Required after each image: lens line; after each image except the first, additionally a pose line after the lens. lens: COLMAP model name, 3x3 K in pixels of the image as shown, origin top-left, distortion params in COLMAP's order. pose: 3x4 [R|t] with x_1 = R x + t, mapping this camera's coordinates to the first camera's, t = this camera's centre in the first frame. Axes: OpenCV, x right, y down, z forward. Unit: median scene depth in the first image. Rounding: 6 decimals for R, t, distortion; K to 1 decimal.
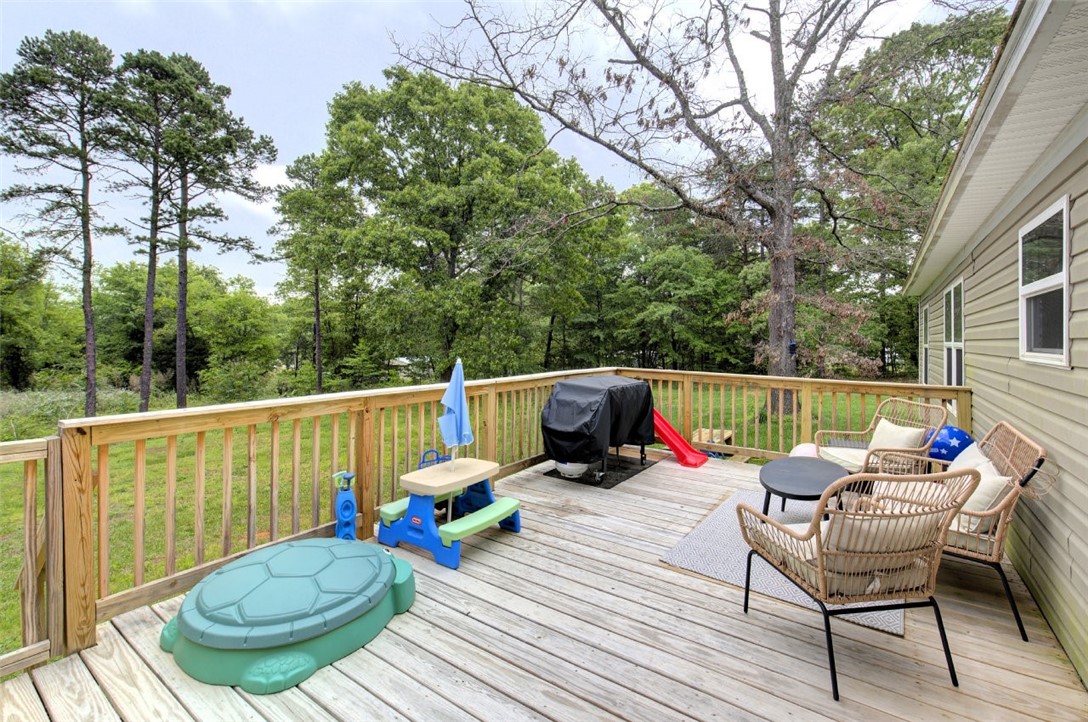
lens RADIAL K [[464.2, 0, 533.9], [0, 464.2, 334.3], [0, 0, 1]] dist [0.000434, 0.001193]
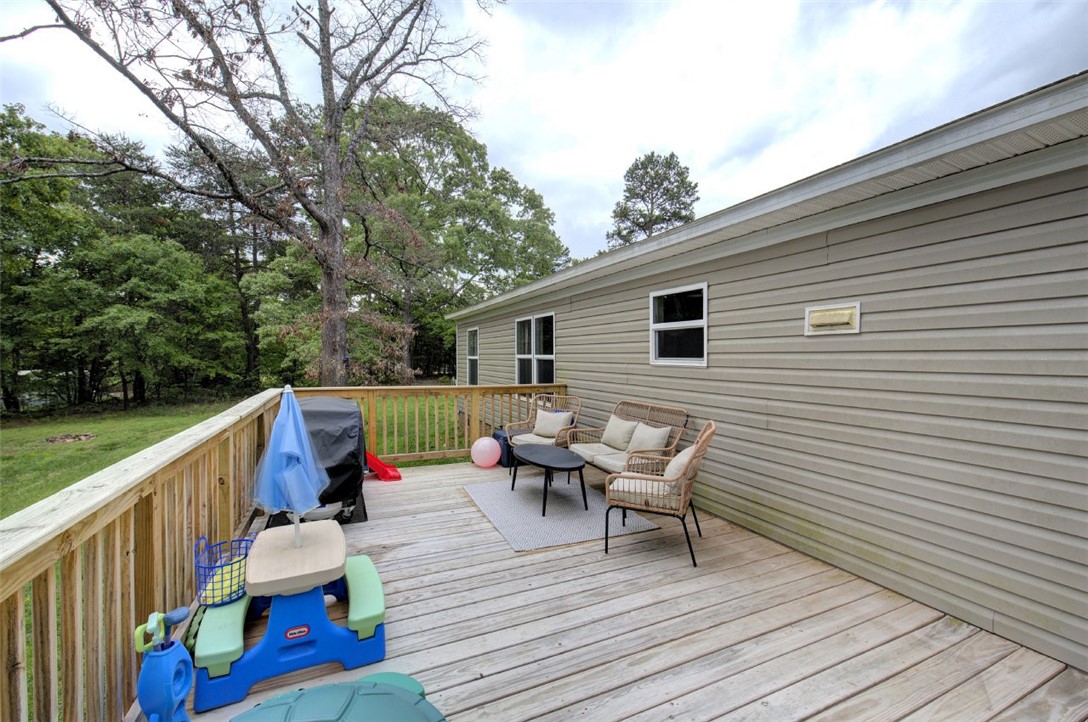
lens RADIAL K [[464.2, 0, 543.1], [0, 464.2, 362.2], [0, 0, 1]] dist [0.000434, 0.001193]
pose [[0.510630, -0.021080, 0.859542, -0.482341], [-0.004506, 0.999620, 0.027192, -0.000334], [-0.859789, -0.017758, 0.510341, 0.283153]]
